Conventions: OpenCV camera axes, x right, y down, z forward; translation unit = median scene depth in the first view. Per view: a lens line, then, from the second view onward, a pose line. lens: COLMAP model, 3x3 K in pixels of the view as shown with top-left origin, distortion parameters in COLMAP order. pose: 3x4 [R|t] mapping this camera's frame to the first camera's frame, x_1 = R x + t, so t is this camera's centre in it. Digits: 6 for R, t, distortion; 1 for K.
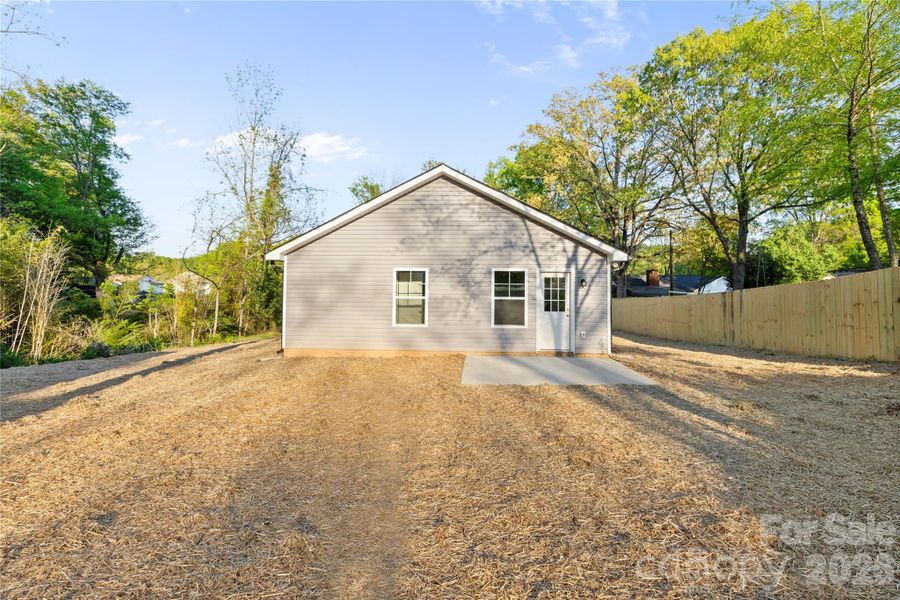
lens RADIAL K [[405.2, 0, 449.6], [0, 405.2, 299.1], [0, 0, 1]] dist [0.000856, 0.000860]
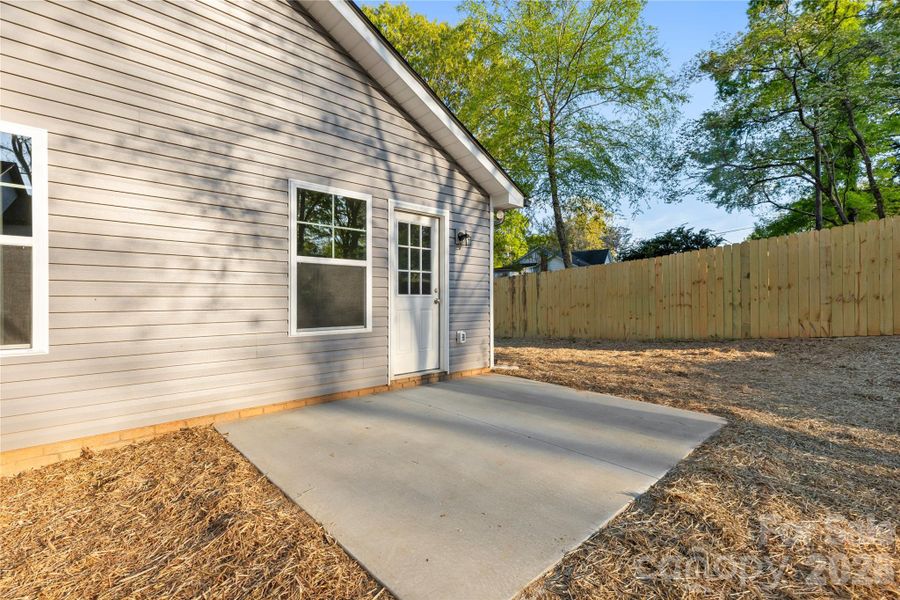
lens RADIAL K [[405.2, 0, 452.4], [0, 405.2, 302.1], [0, 0, 1]] dist [0.000856, 0.000860]
pose [[0.668896, -0.013819, 0.743227, -0.076184], [0.011599, 0.999899, 0.008152, 0.037203], [-0.743265, 0.003168, 0.668989, 0.644123]]
